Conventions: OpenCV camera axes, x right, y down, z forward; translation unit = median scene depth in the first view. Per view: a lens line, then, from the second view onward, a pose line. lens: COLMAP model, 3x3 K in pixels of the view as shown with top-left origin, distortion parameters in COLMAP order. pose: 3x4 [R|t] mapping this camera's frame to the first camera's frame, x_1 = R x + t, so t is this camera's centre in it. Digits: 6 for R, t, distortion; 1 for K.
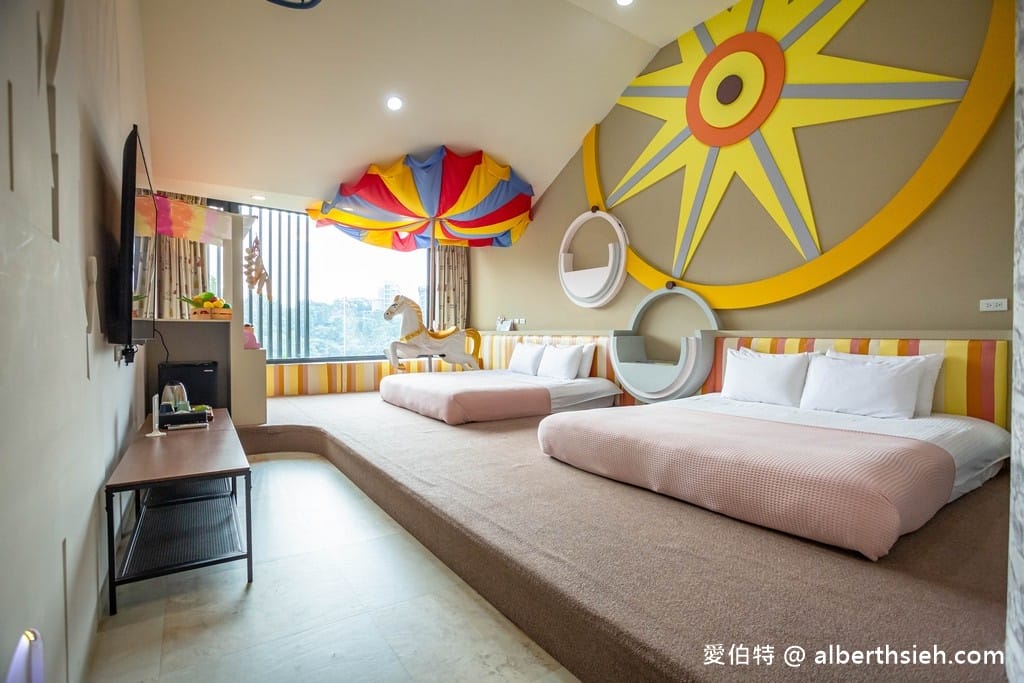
lens RADIAL K [[563.8, 0, 512.0], [0, 563.8, 341.5], [0, 0, 1]] dist [-0.041732, 0.022121]
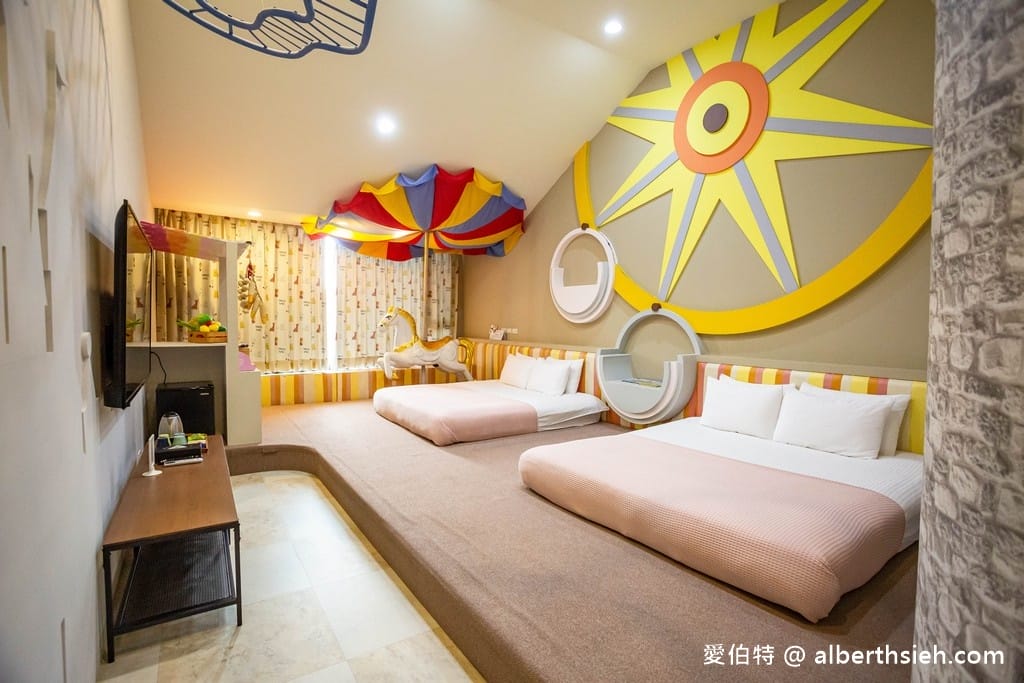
lens RADIAL K [[563.8, 0, 512.0], [0, 563.8, 341.5], [0, 0, 1]] dist [-0.041732, 0.022121]
pose [[0.999971, 0.006210, -0.004368, 0.026279], [-0.006076, 0.999534, 0.029925, -0.069736], [0.004552, -0.029898, 0.999543, -0.024688]]
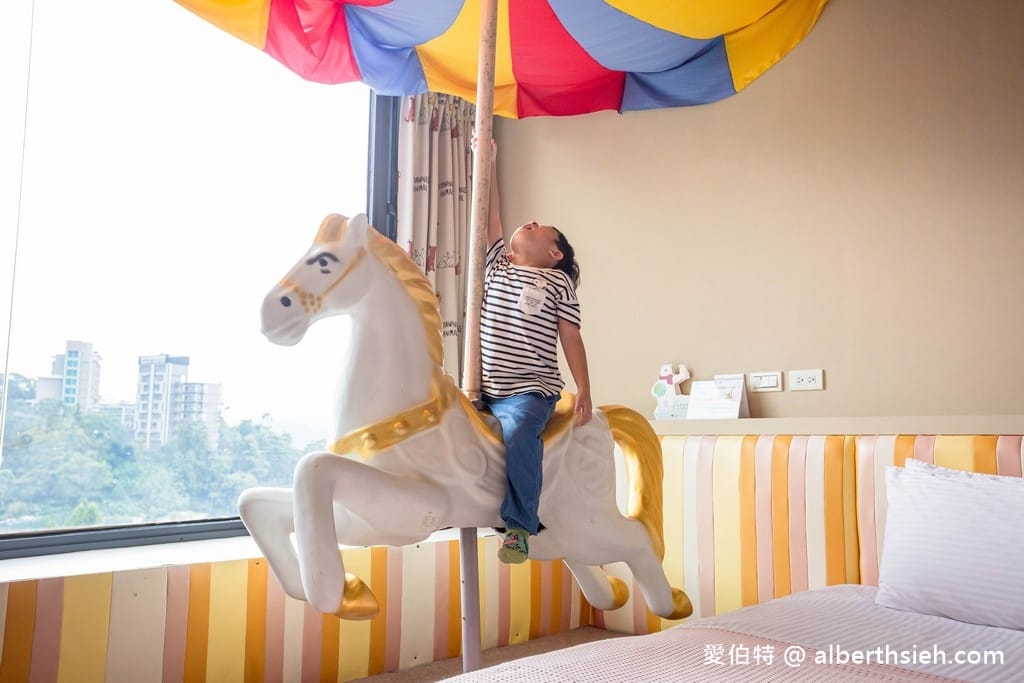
lens RADIAL K [[916.2, 0, 512.0], [0, 916.2, 341.5], [0, 0, 1]] dist [0.006301, 0.002638]
pose [[0.971234, 0.041365, 0.234505, -0.293426], [-0.010059, 0.991045, -0.133151, 0.003107], [-0.237913, 0.126962, 0.962953, 0.931184]]
